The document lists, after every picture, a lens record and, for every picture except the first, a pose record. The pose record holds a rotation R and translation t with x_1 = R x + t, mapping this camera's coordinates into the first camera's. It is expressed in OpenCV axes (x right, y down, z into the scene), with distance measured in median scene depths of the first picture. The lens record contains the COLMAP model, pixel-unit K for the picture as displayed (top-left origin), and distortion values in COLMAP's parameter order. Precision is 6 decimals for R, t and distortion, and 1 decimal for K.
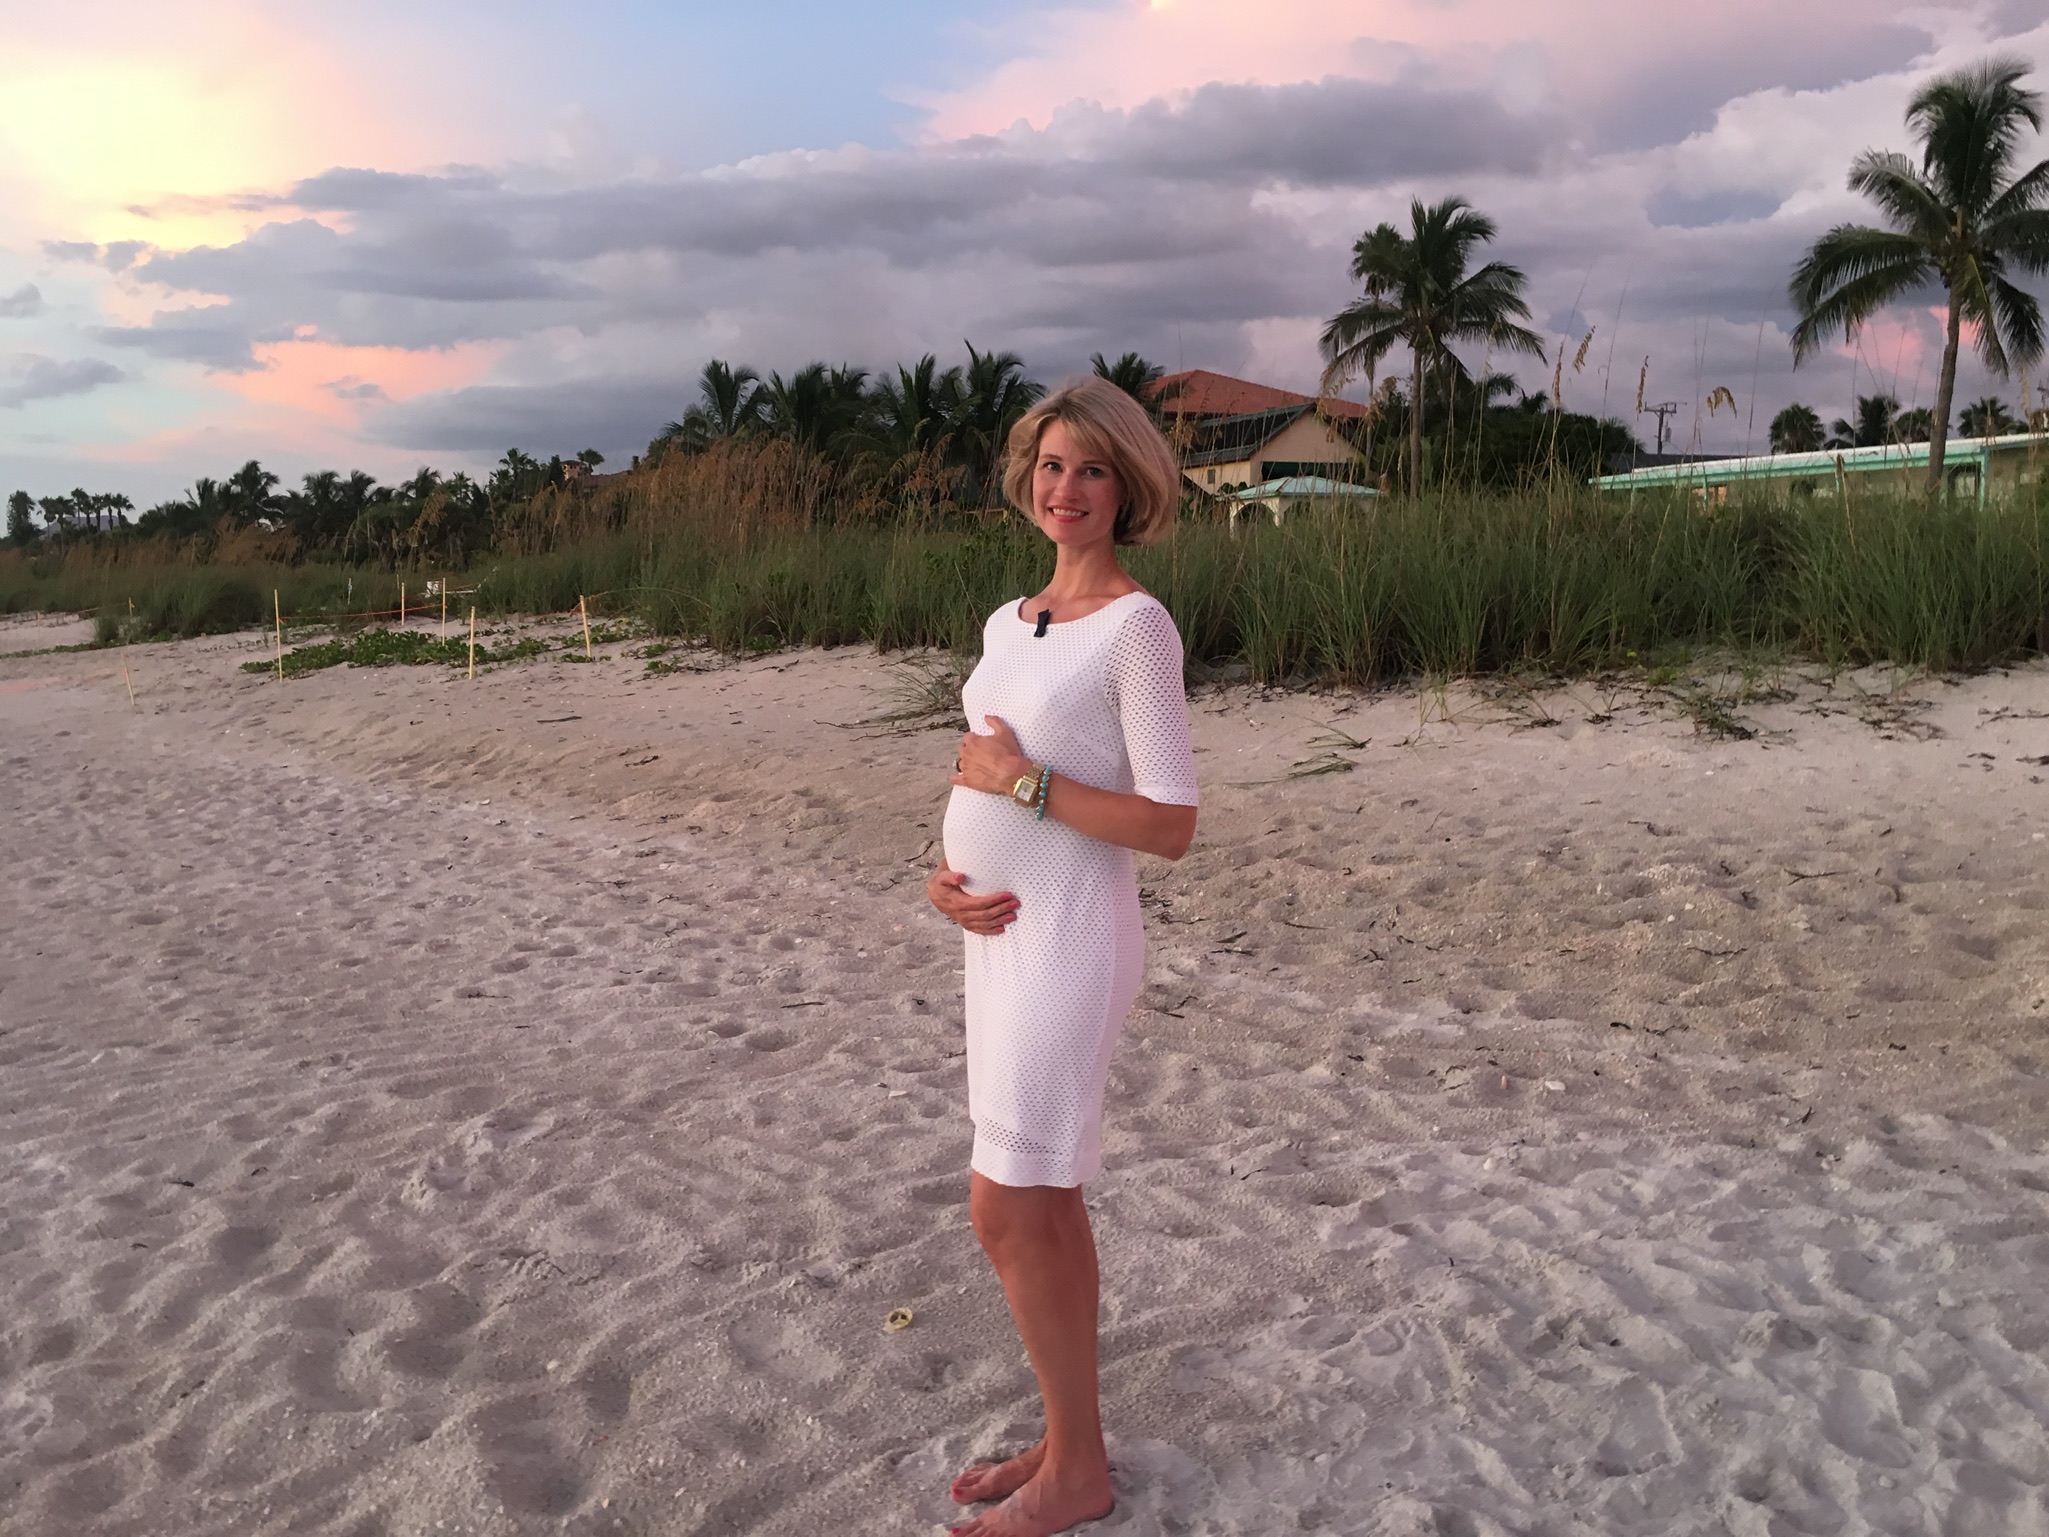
lens RADIAL K [[1744.9, 0, 1009.0], [0, 1744.9, 765.6], [0, 0, 1]] dist [0.076657, -0.098067]
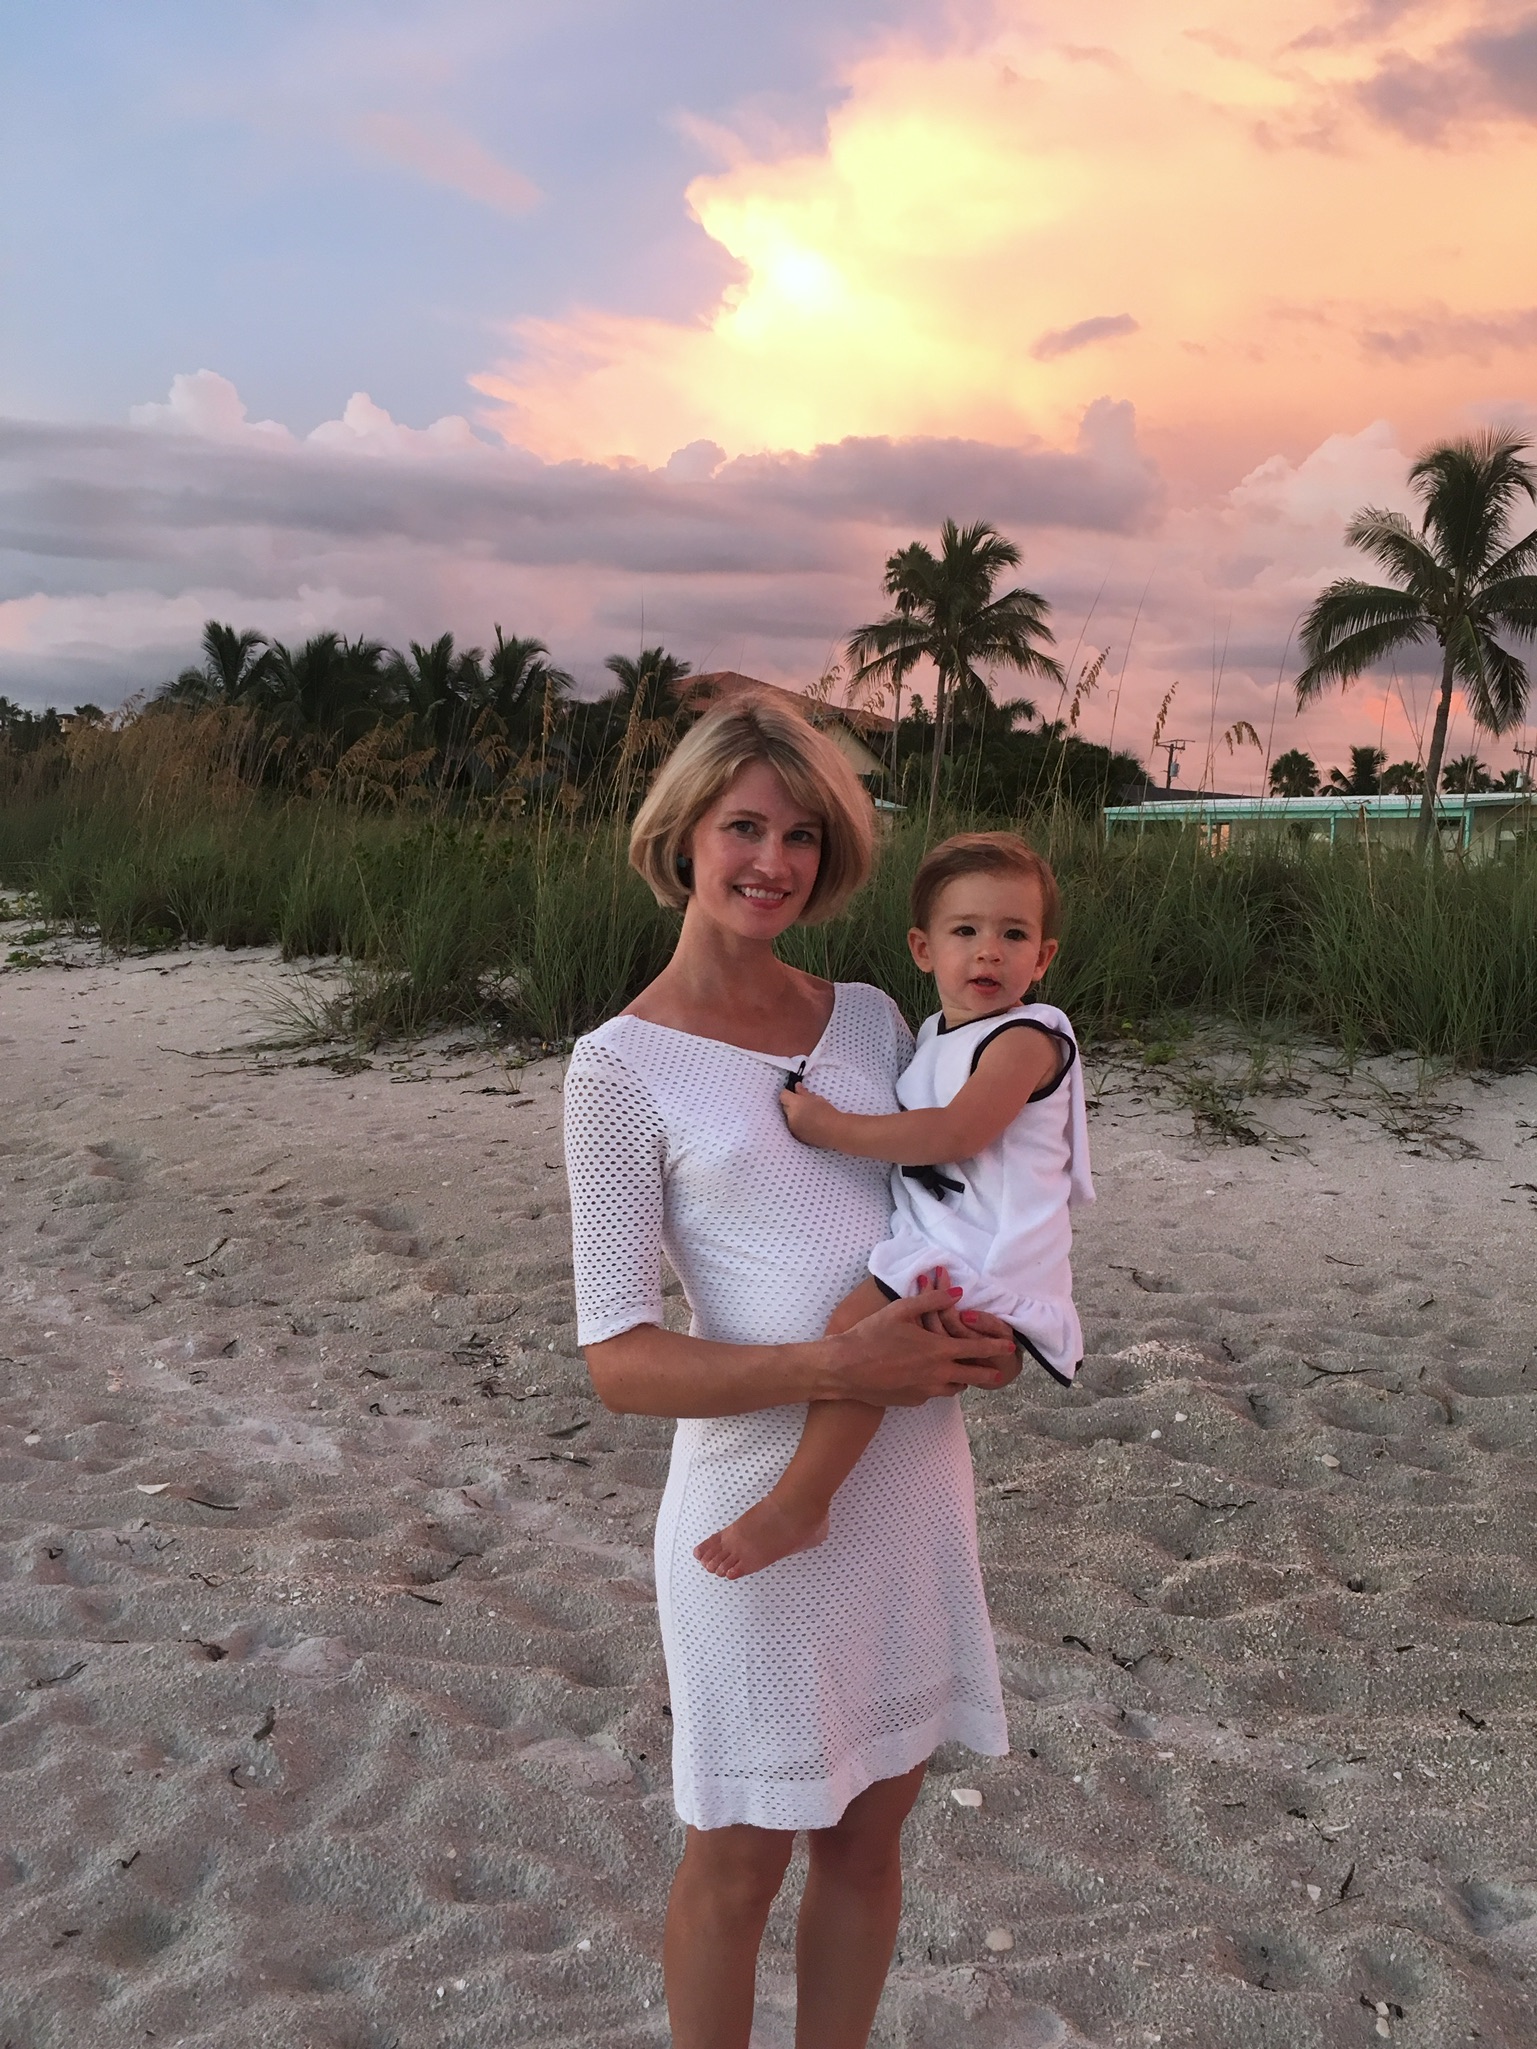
lens RADIAL K [[1751.9, 0, 763.7], [0, 1751.9, 1014.6], [0, 0, 1]] dist [0.079194, -0.106997]
pose [[0.989918, 0.050717, 0.132252, 0.062017], [-0.047163, 0.998441, -0.029866, -0.031934], [-0.133560, 0.023327, 0.990766, 0.165891]]
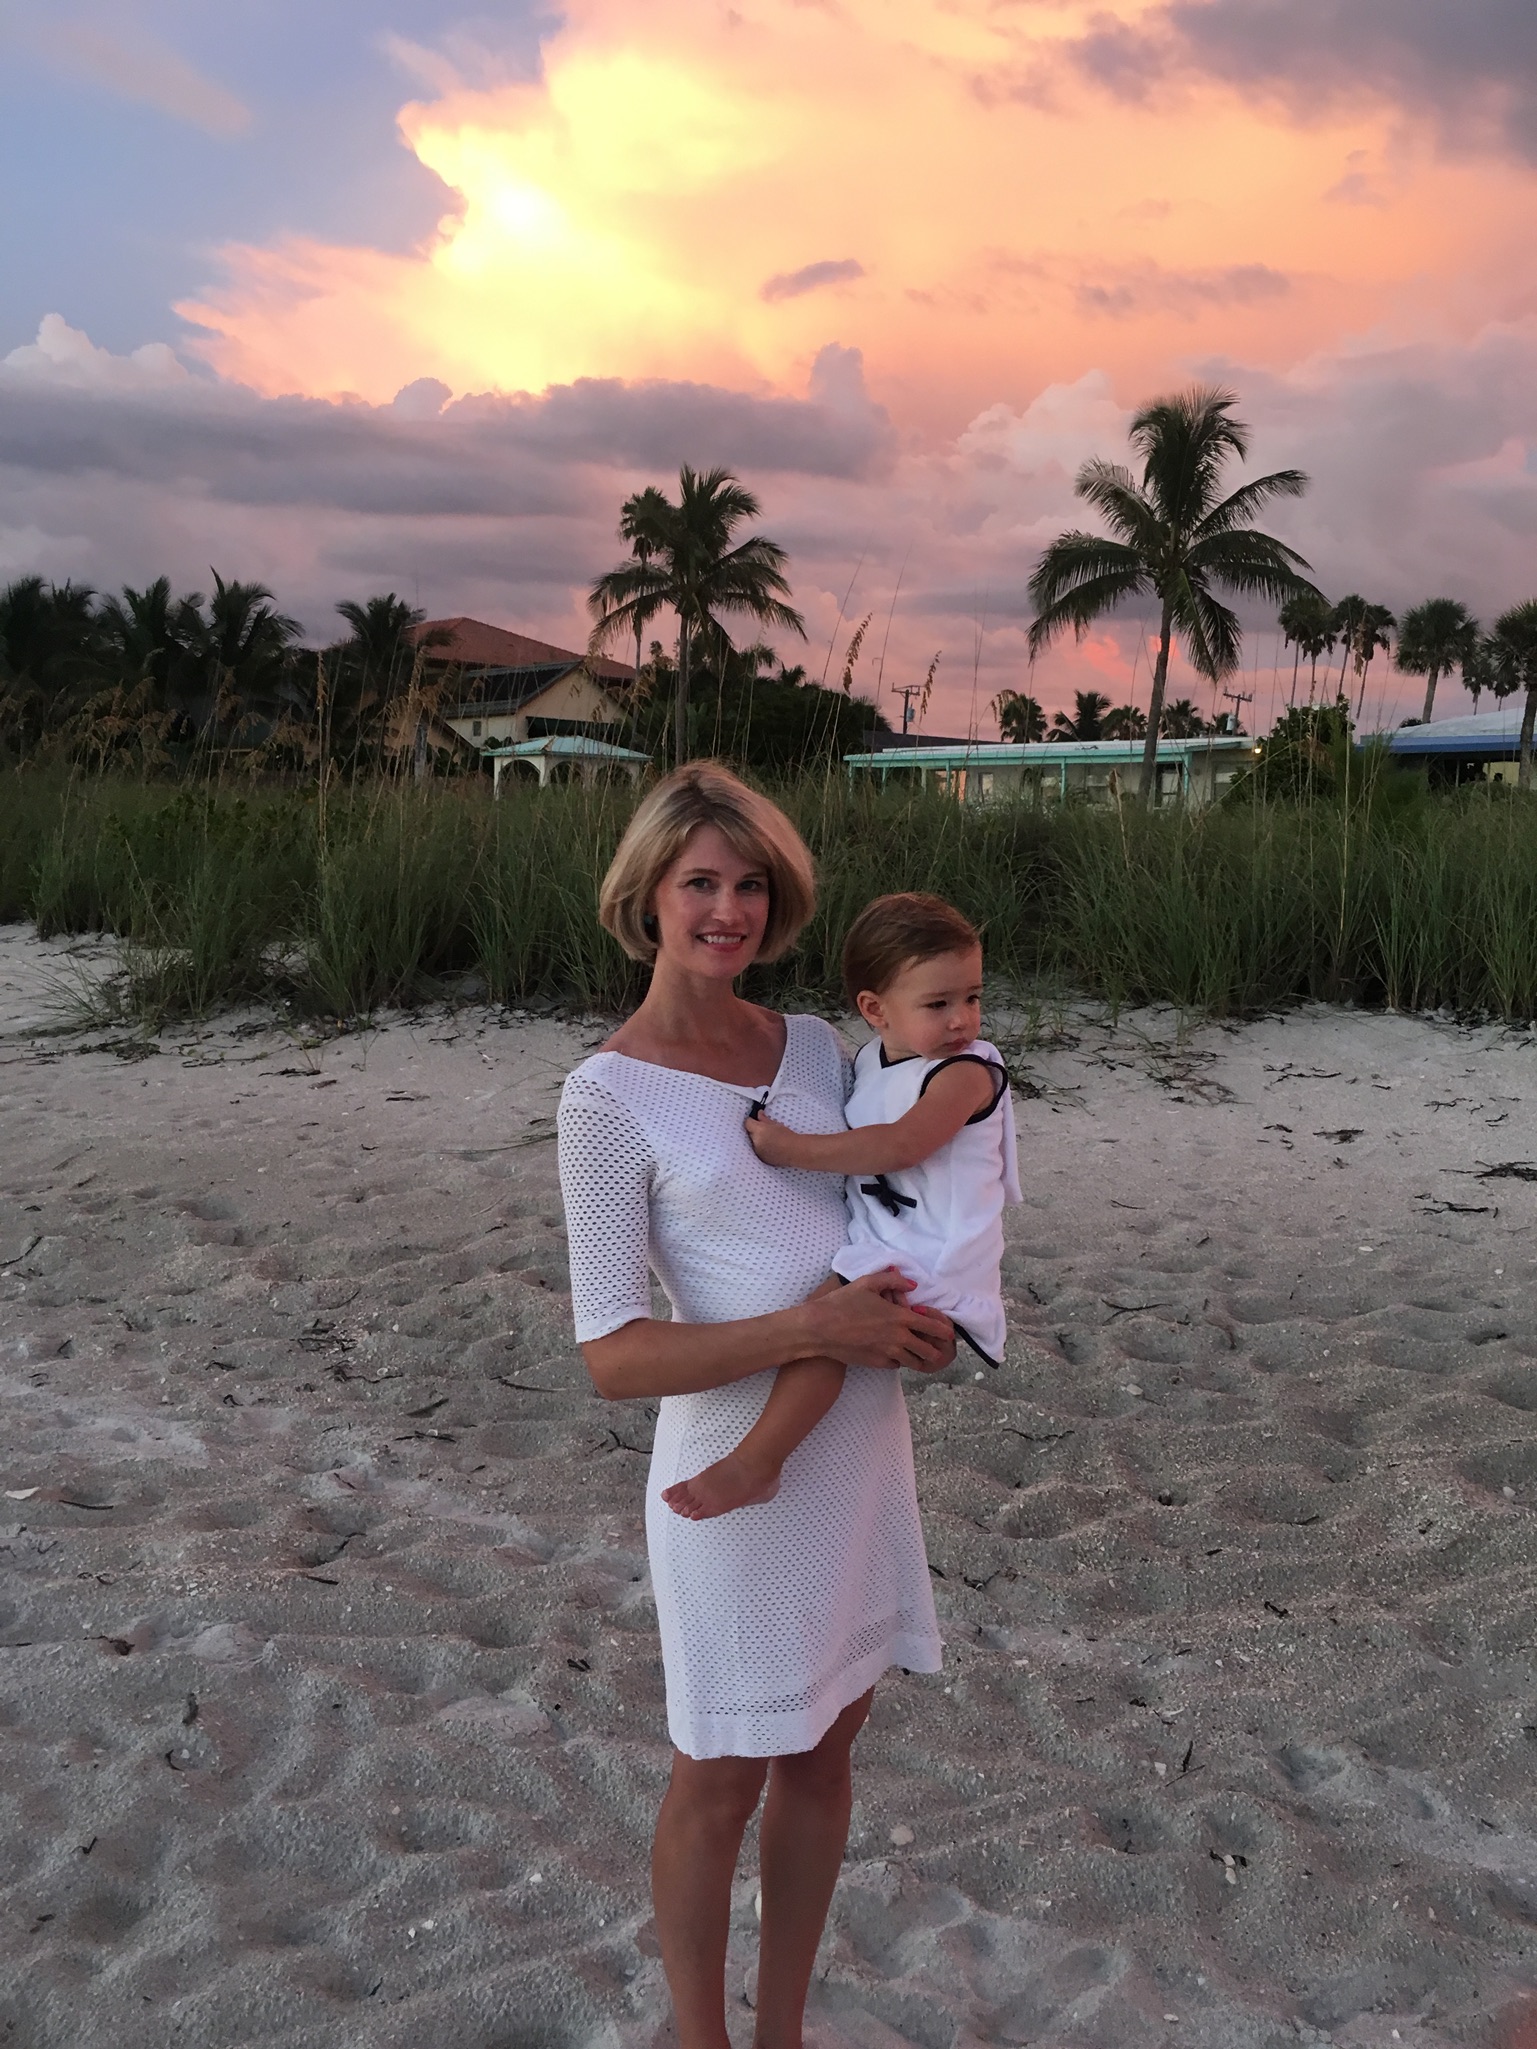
lens RADIAL K [[1753.9, 0, 765.4], [0, 1753.9, 1020.2], [0, 0, 1]] dist [0.082183, -0.110743]
pose [[0.961591, 0.012644, 0.274197, 0.034921], [-0.012791, 0.999917, -0.001254, -0.040419], [-0.274190, -0.002302, 0.961673, 0.145900]]
